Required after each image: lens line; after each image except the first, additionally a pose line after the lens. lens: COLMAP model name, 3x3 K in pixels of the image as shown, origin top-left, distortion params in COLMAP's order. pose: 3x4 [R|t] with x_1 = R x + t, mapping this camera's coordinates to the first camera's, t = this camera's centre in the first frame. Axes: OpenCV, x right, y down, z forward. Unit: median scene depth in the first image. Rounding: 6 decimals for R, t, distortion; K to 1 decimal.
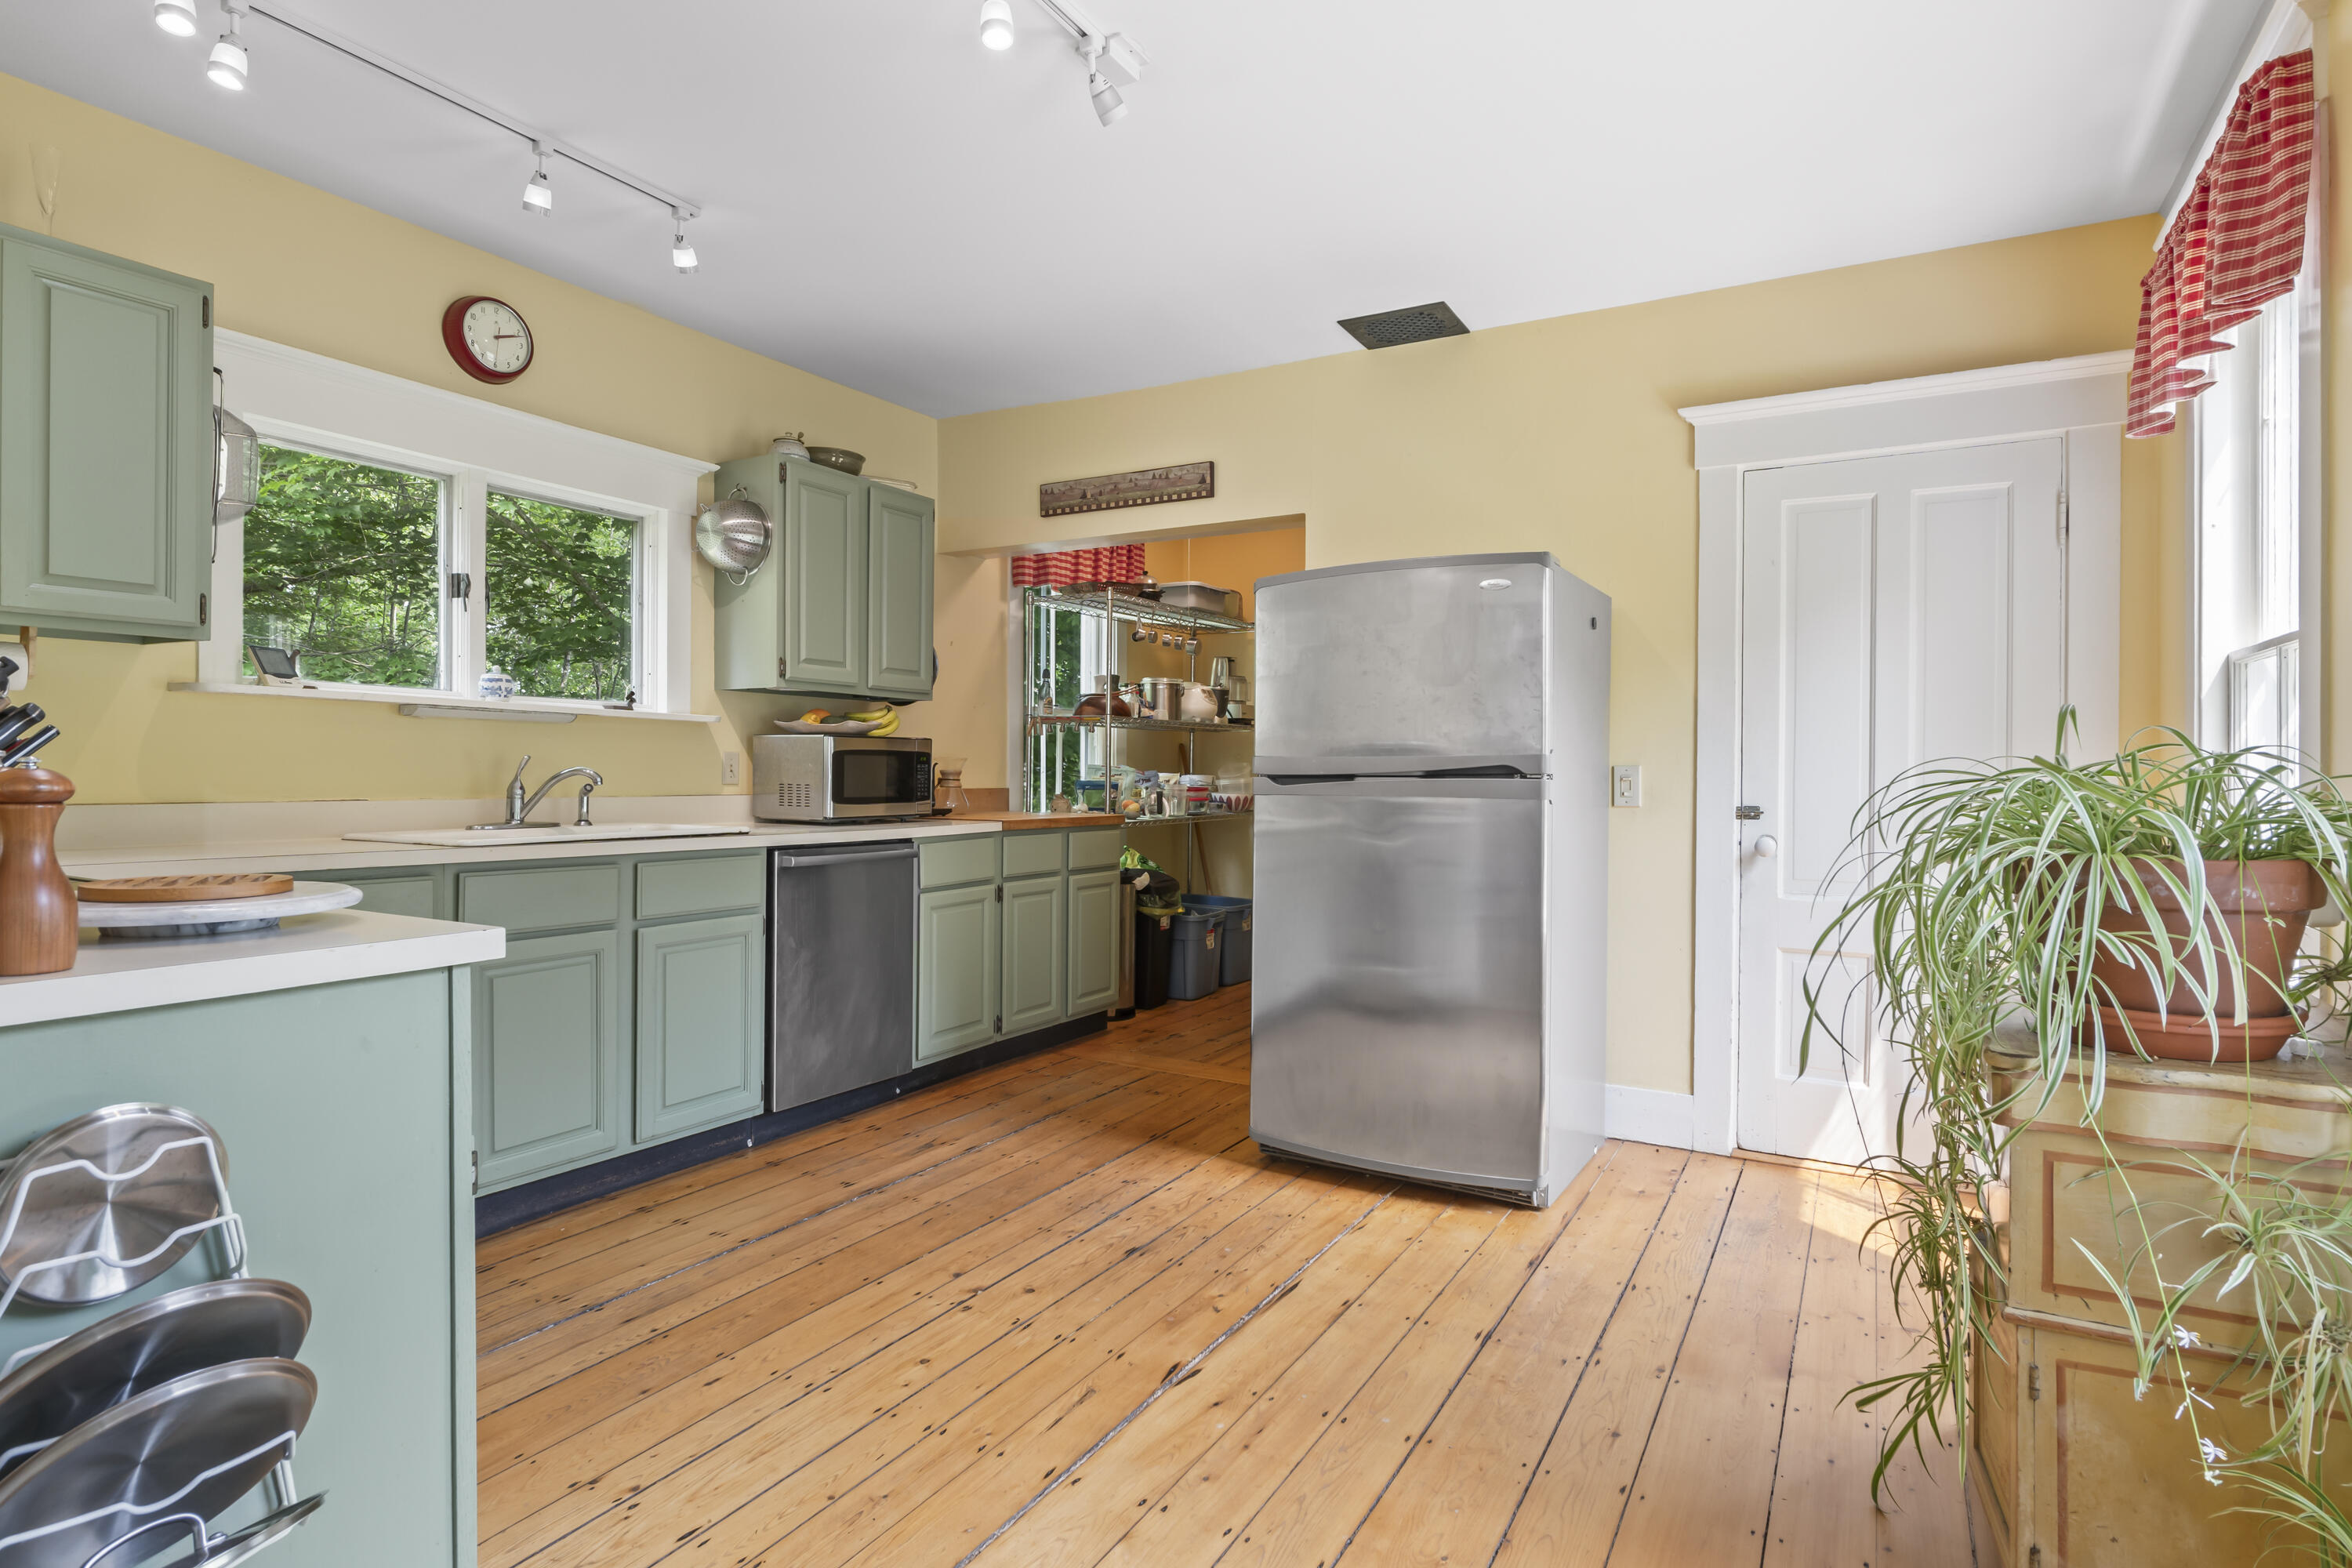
lens RADIAL K [[1219.7, 0, 1176.0], [0, 1219.7, 784.0], [0, 0, 1]] dist [0.001919, 0.000122]
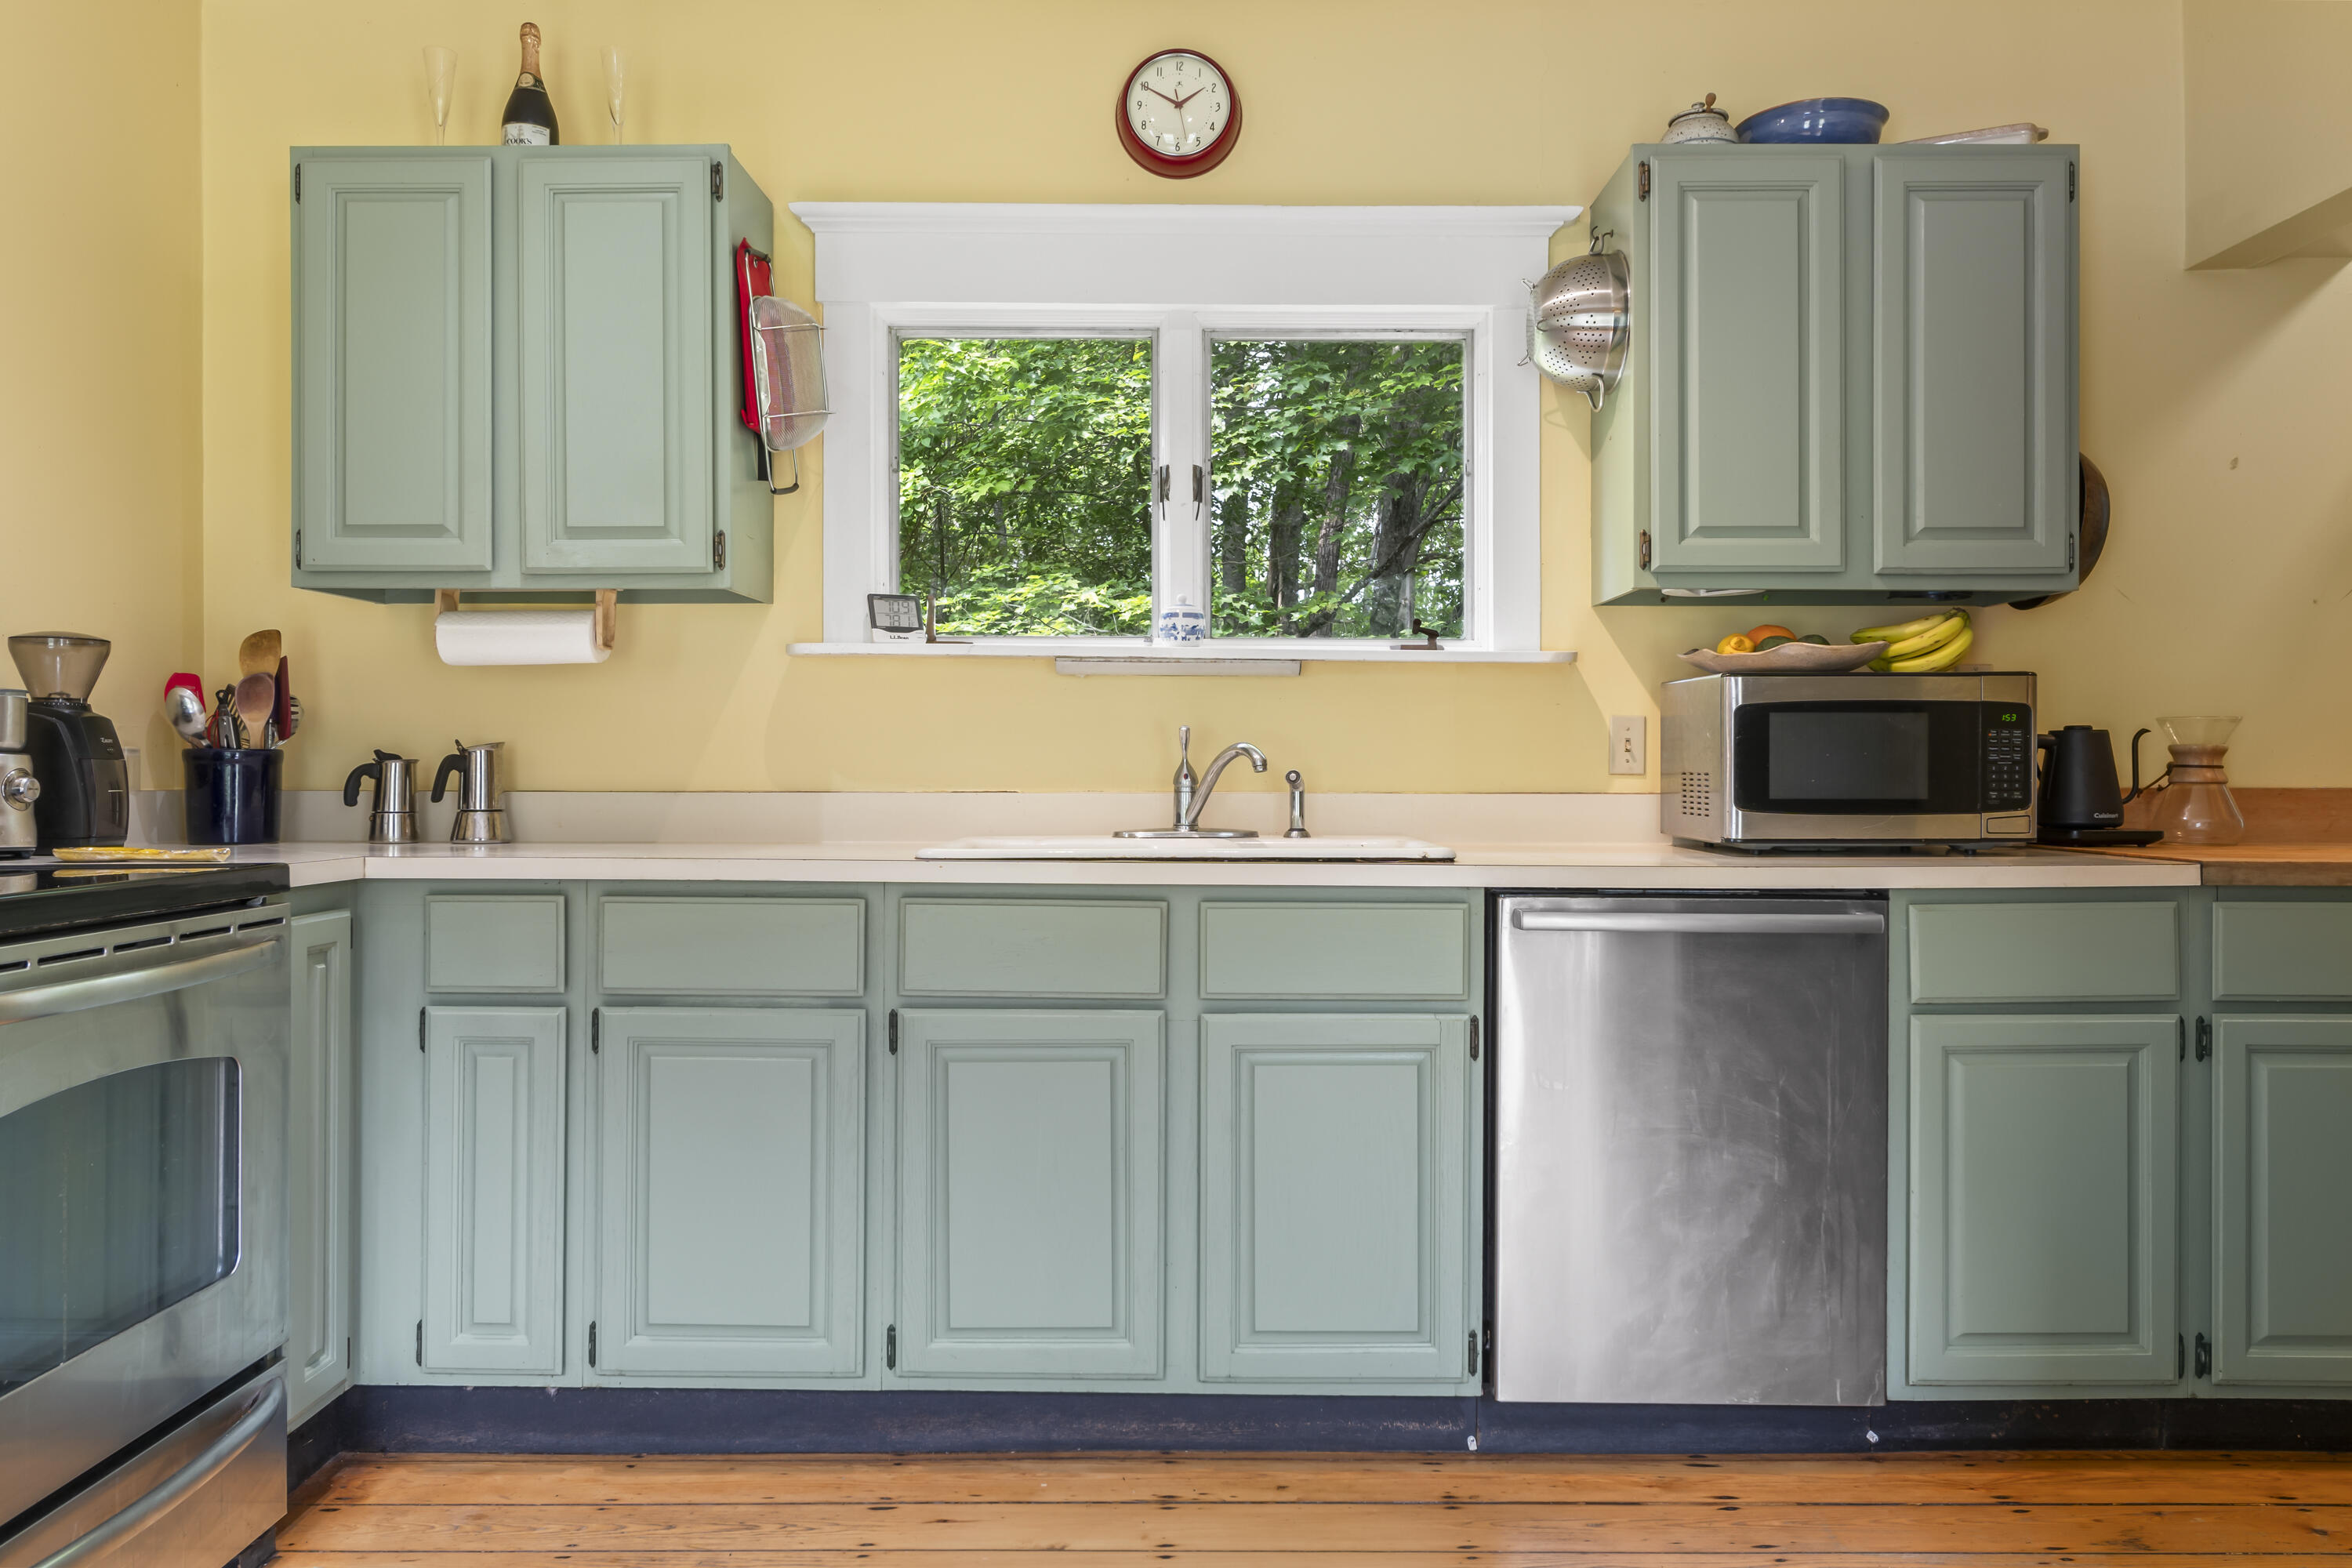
lens RADIAL K [[1599.4, 0, 1176.0], [0, 1599.4, 784.0], [0, 0, 1]] dist [0.002327, 0.001034]
pose [[0.492096, -0.002918, -0.870536, 0.172719], [-0.005975, 0.999960, -0.006729, 0.010756], [0.870521, 0.008512, 0.492058, 0.478872]]
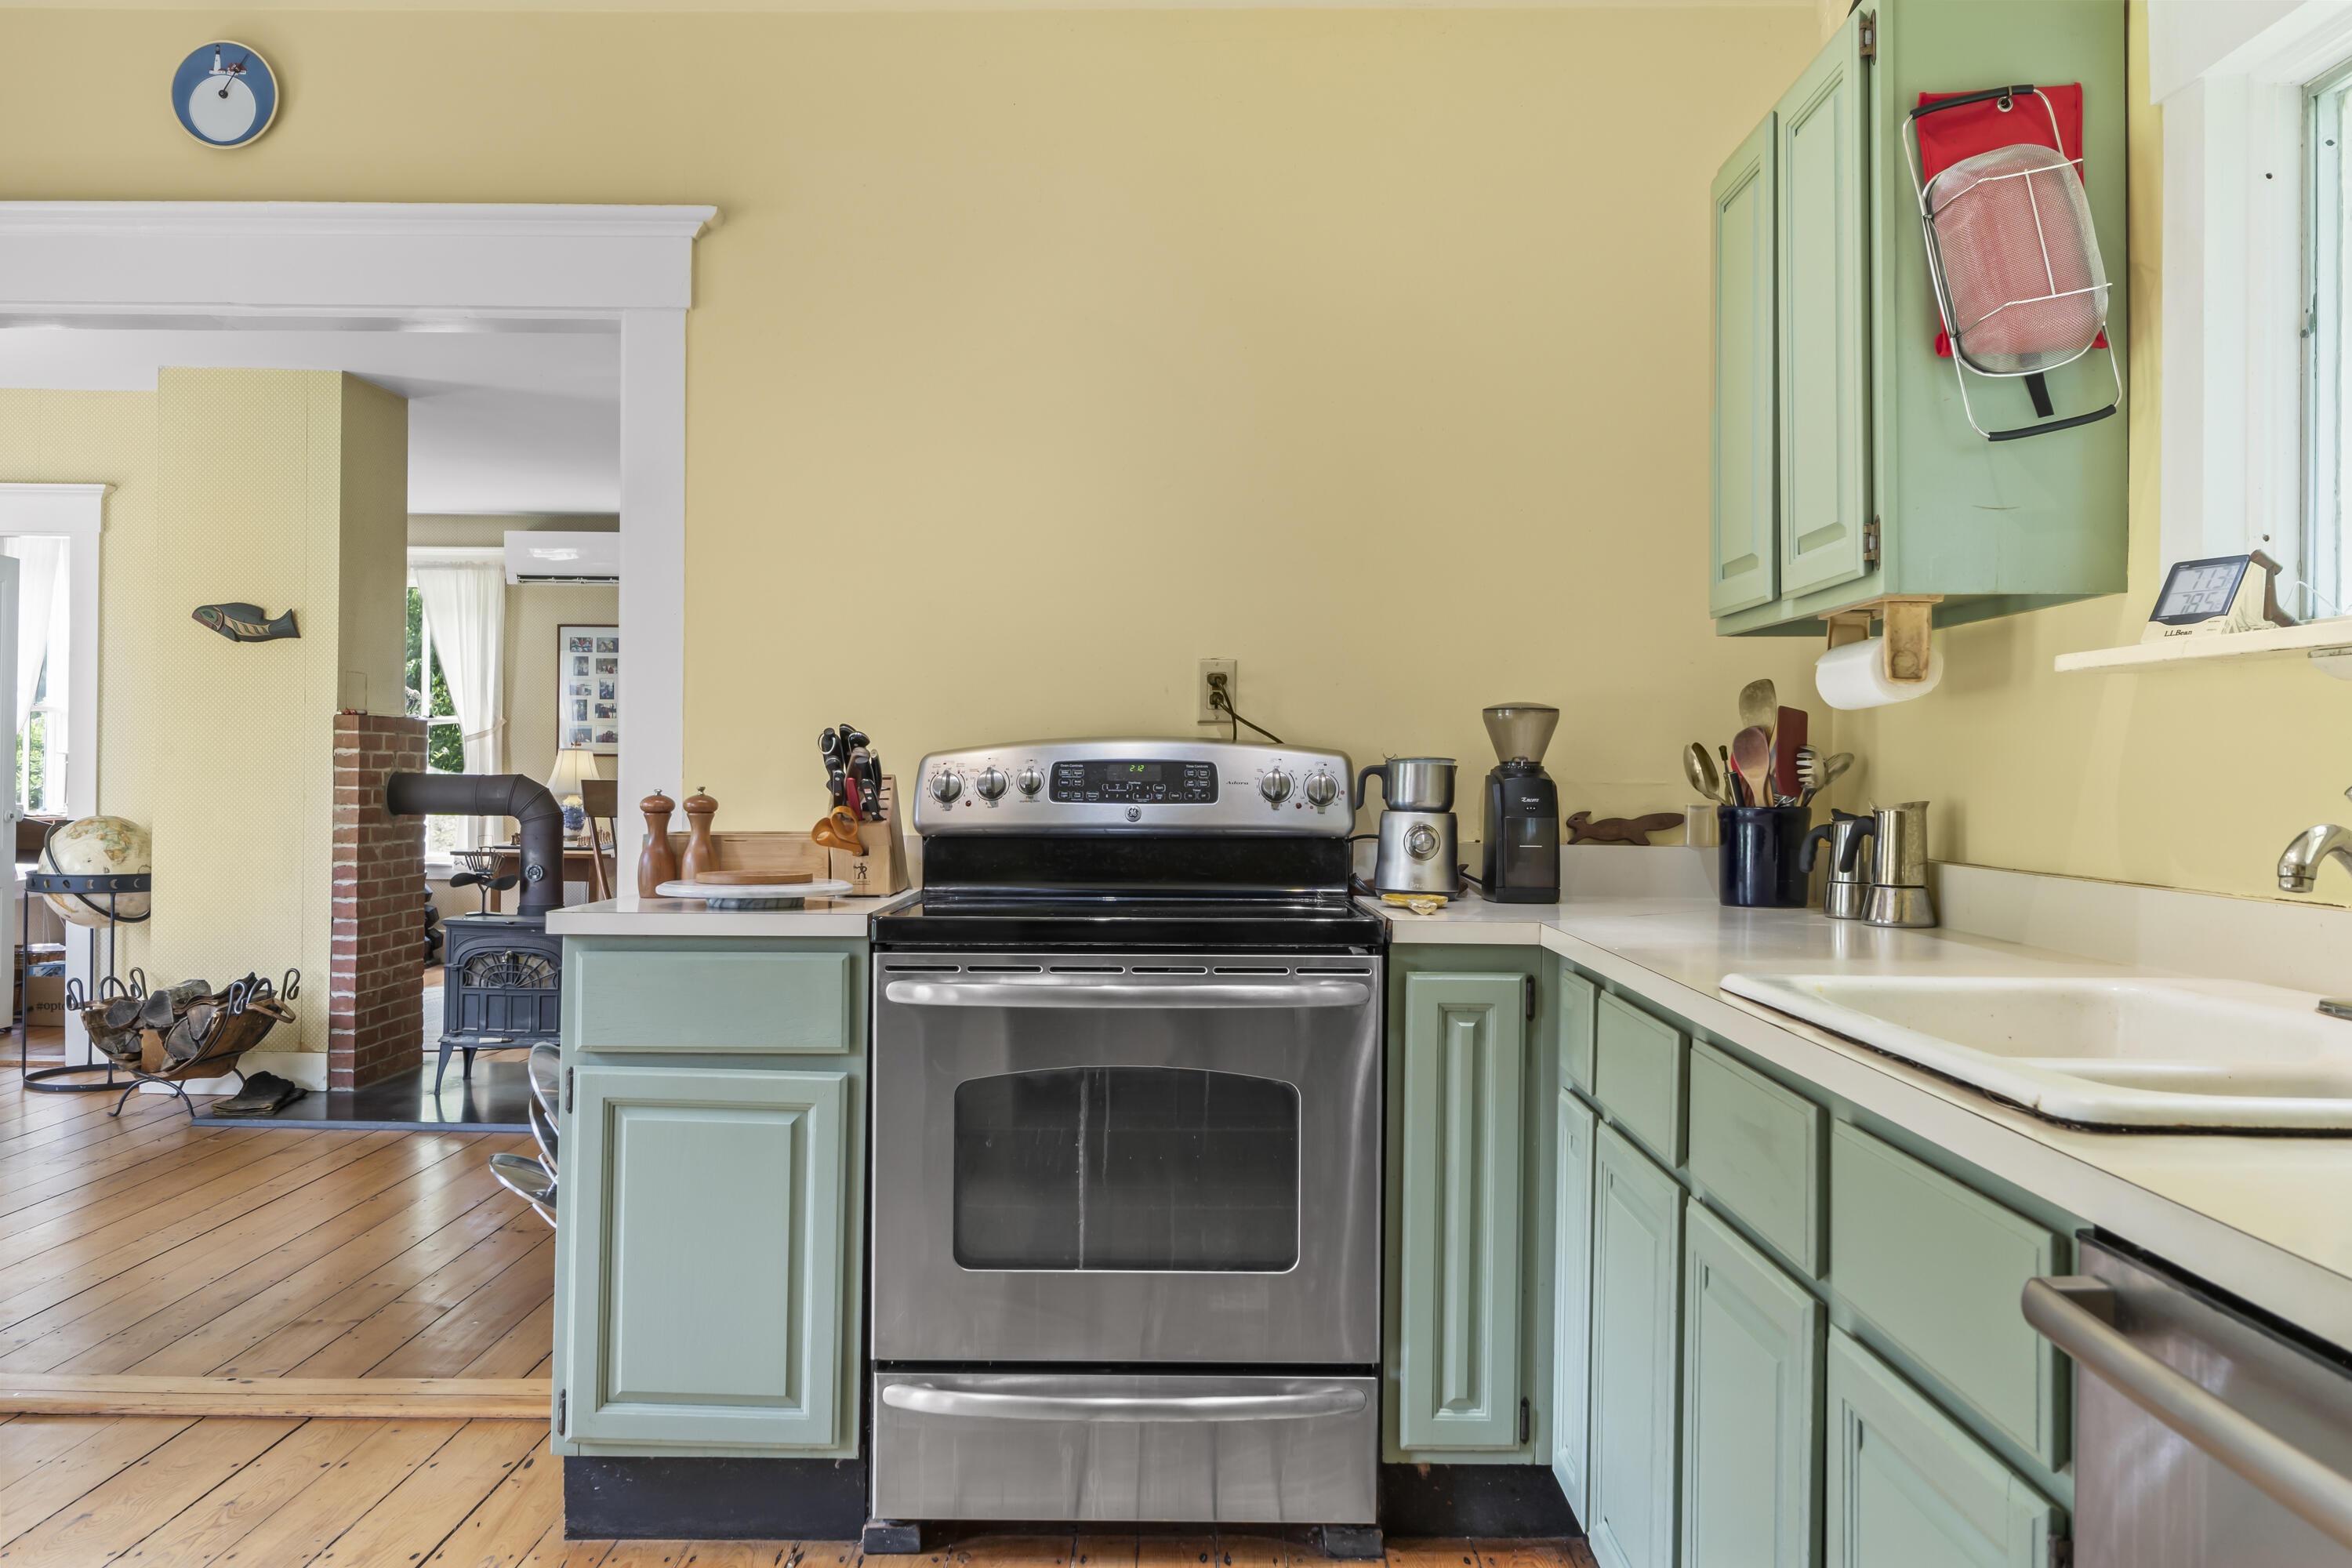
lens RADIAL K [[1948.2, 0, 1184.7], [0, 1948.2, 777.7], [0, 0, 1]] dist [-0.002245, 0.002724]
pose [[-0.869485, -0.016156, -0.493695, -0.029872], [-0.021914, 0.999743, 0.005877, -0.018095], [0.493473, 0.015928, -0.869615, 1.055089]]
